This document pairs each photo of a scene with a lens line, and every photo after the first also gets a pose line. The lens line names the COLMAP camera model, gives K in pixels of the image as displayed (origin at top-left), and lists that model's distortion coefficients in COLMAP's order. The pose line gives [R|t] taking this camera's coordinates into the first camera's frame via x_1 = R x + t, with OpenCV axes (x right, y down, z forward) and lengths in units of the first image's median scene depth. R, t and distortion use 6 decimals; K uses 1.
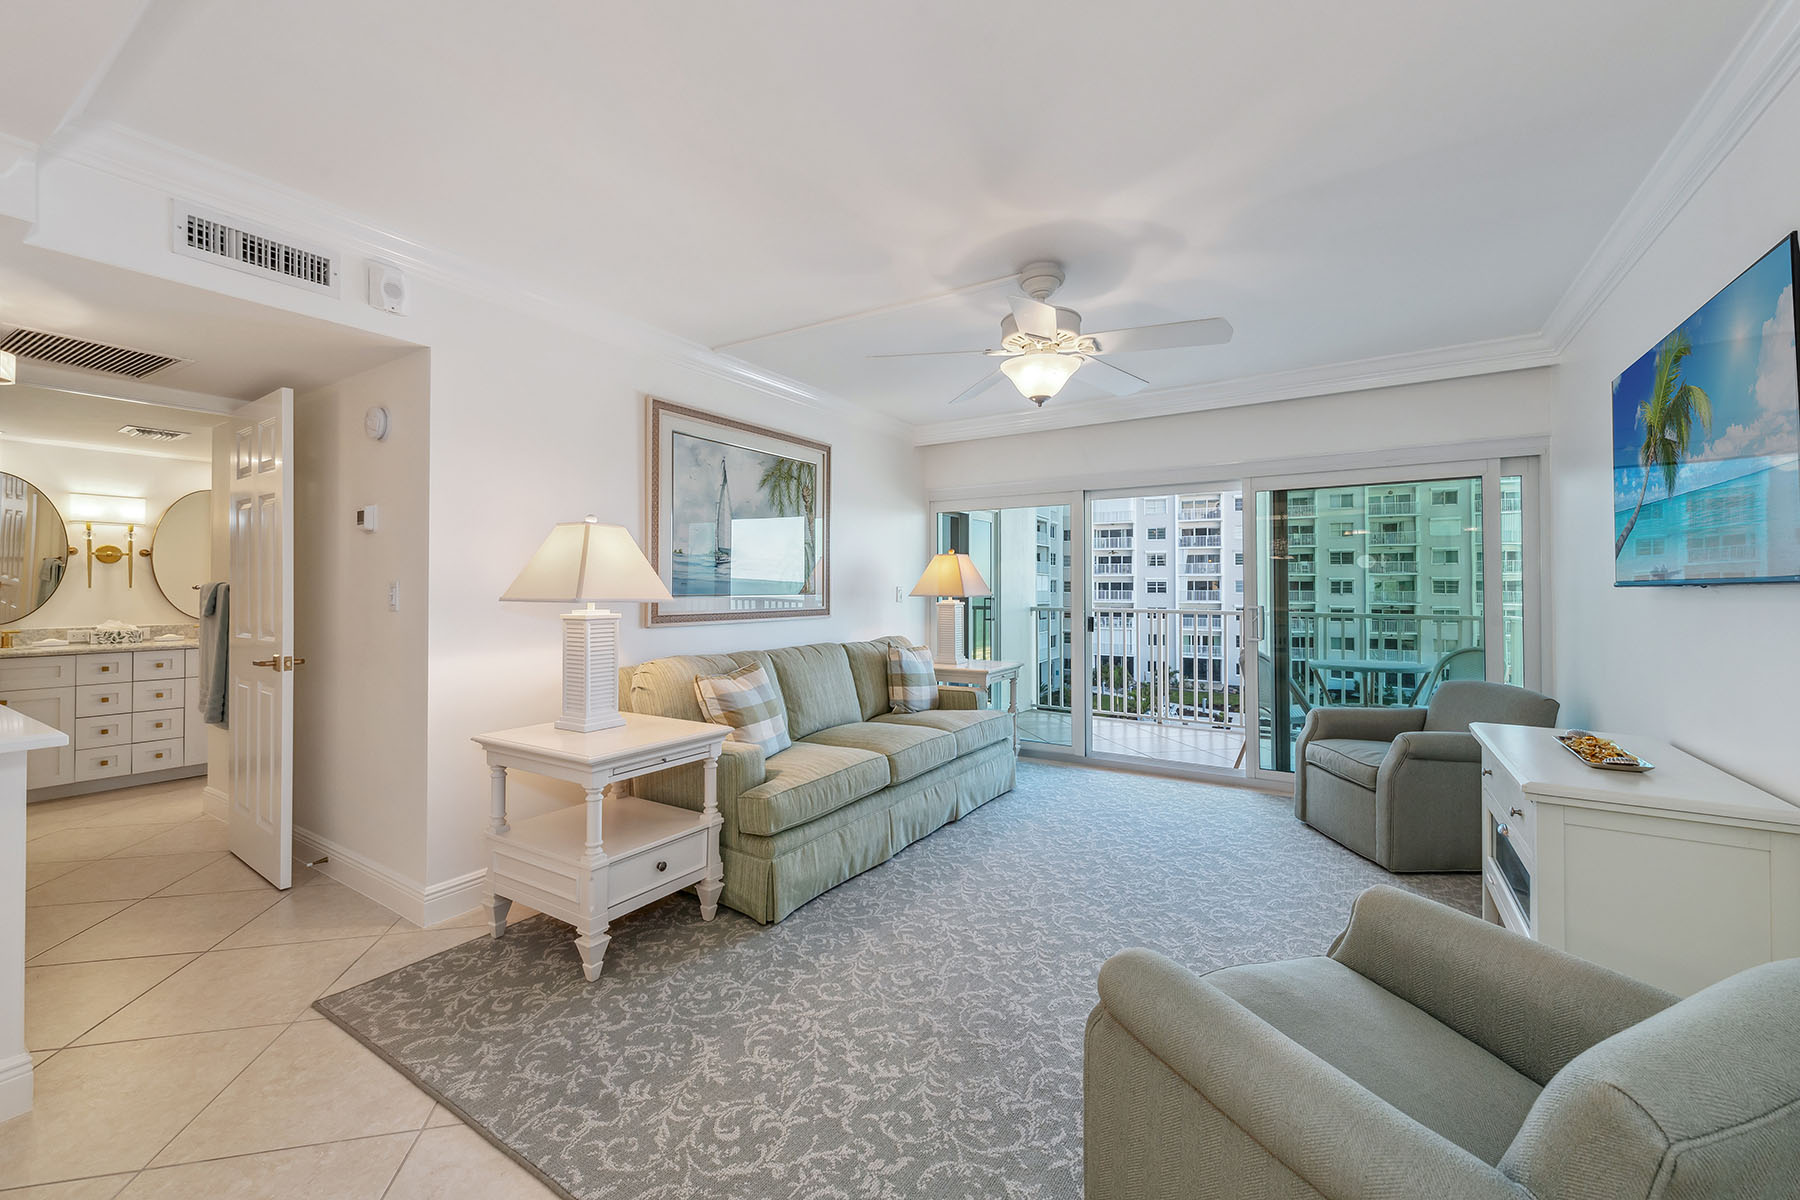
lens RADIAL K [[710.7, 0, 898.9], [0, 710.7, 581.8], [0, 0, 1]] dist [0.000892, -0.011193]
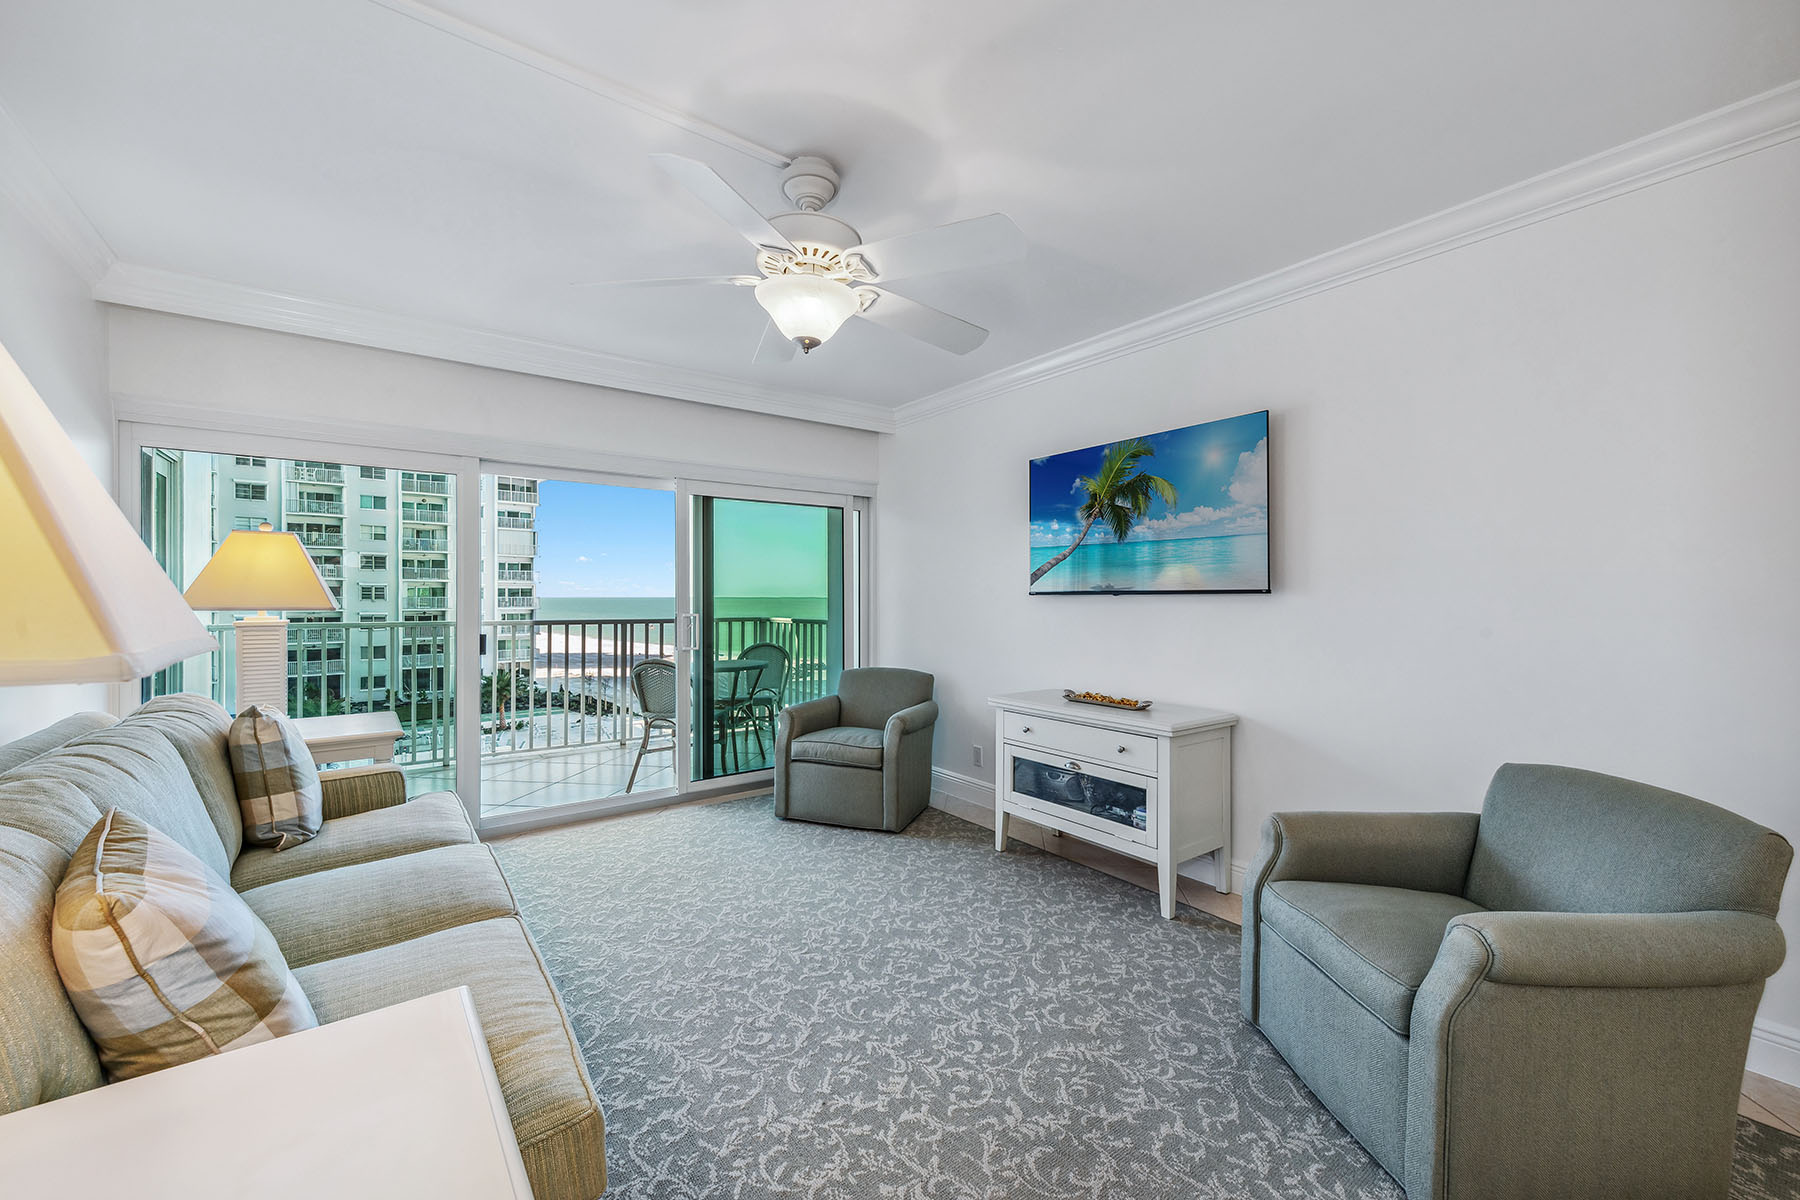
lens RADIAL K [[705.0, 0, 889.3], [0, 705.0, 599.3], [0, 0, 1]] dist [0.002255, 0.000153]
pose [[0.360509, -0.004793, 0.932743, -0.412742], [-0.010159, 0.999907, 0.009064, 0.004216], [-0.932700, -0.012744, 0.360427, 0.579095]]
